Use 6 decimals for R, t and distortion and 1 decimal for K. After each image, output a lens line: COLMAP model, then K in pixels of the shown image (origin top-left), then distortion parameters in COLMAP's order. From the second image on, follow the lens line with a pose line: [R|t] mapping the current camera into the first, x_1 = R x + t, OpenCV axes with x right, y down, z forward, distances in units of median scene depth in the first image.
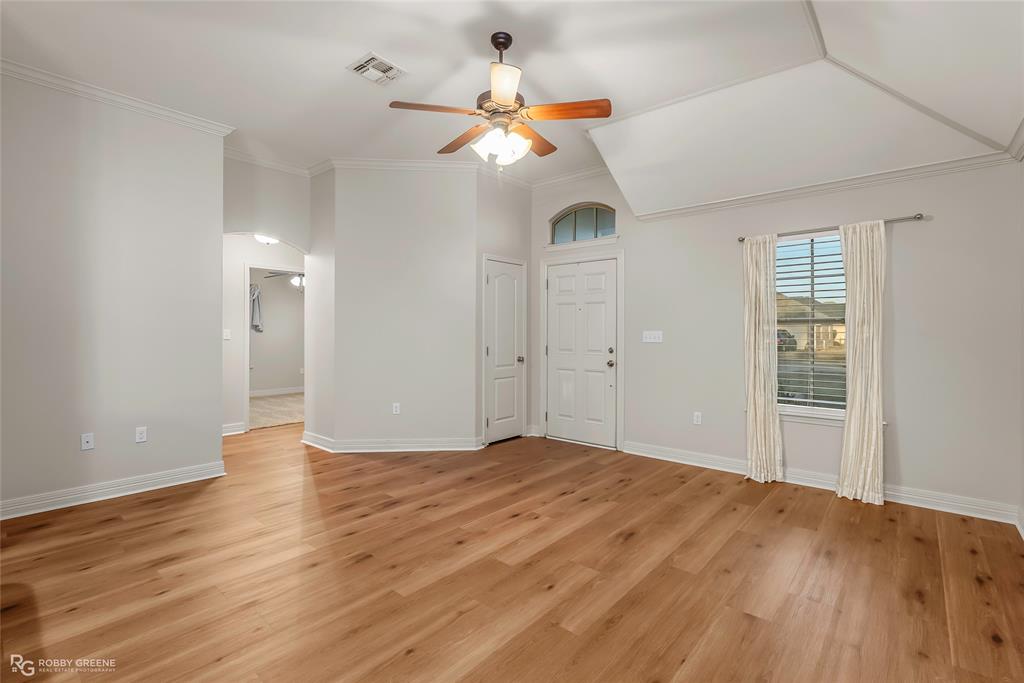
lens RADIAL K [[468.9, 0, 516.1], [0, 468.9, 334.3], [0, 0, 1]] dist [-0.005113, 0.000017]
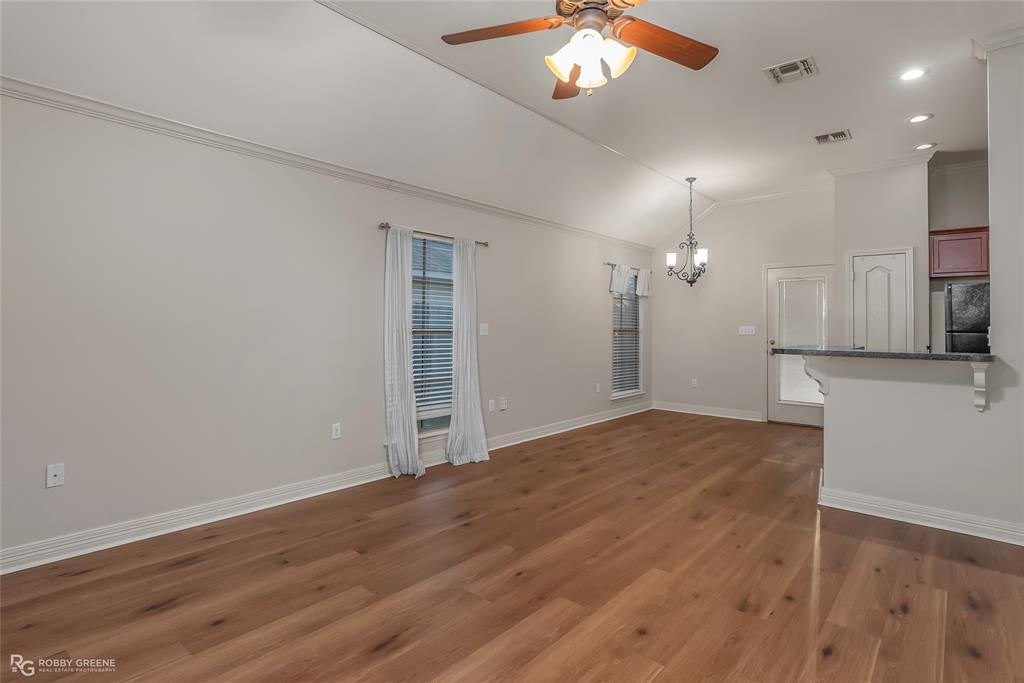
lens RADIAL K [[513.7, 0, 511.8], [0, 513.7, 316.8], [0, 0, 1]] dist [-0.002237, 0.000398]
pose [[-0.999885, -0.012592, 0.008483, 0.071669], [-0.012680, 0.999866, -0.010395, -0.009022], [-0.008351, -0.010501, -0.999910, 1.762252]]
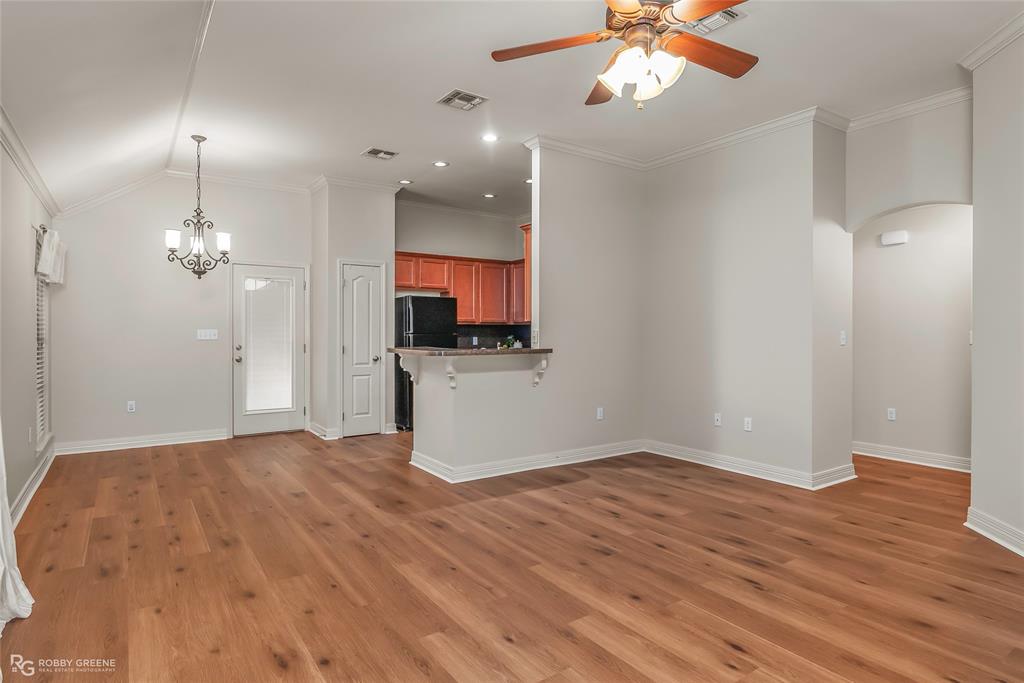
lens RADIAL K [[563.2, 0, 515.6], [0, 563.2, 339.7], [0, 0, 1]] dist [-0.005251, 0.000565]
pose [[-0.253776, 0.009994, -0.967211, 0.850900], [-0.009048, 0.999878, 0.012706, -0.002921], [0.967221, 0.011976, -0.253654, 1.040054]]
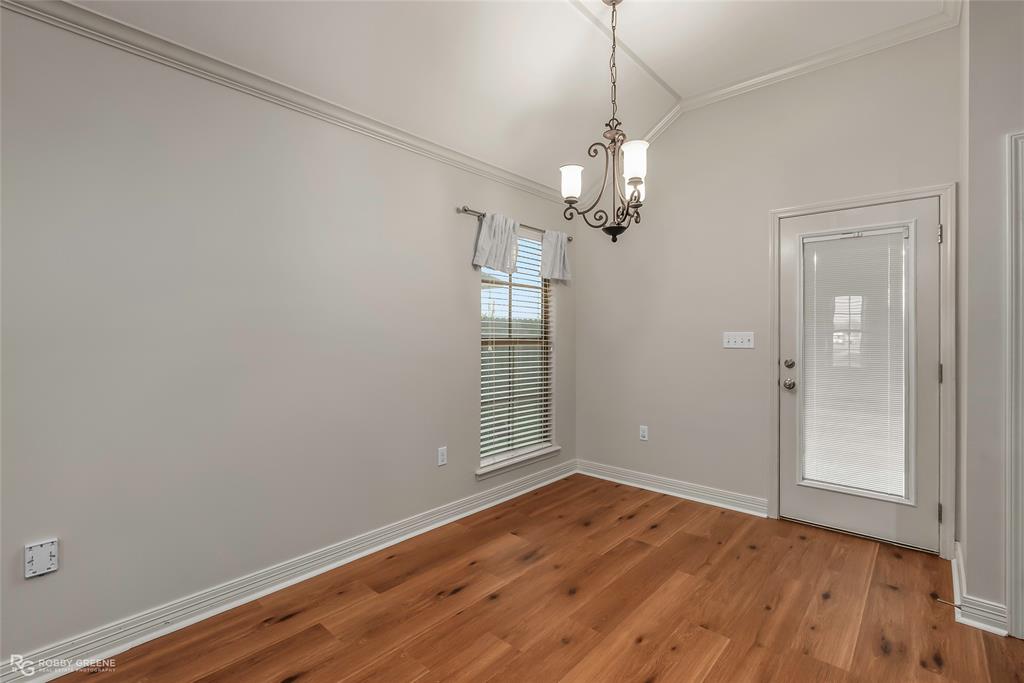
lens RADIAL K [[468.9, 0, 512.1], [0, 468.9, 332.5], [0, 0, 1]] dist [-0.005113, 0.000017]
pose [[-0.999863, -0.009111, 0.013794, -0.497898], [-0.009027, 0.999940, 0.006152, -0.005538], [-0.013849, 0.006026, -0.999886, 0.439764]]
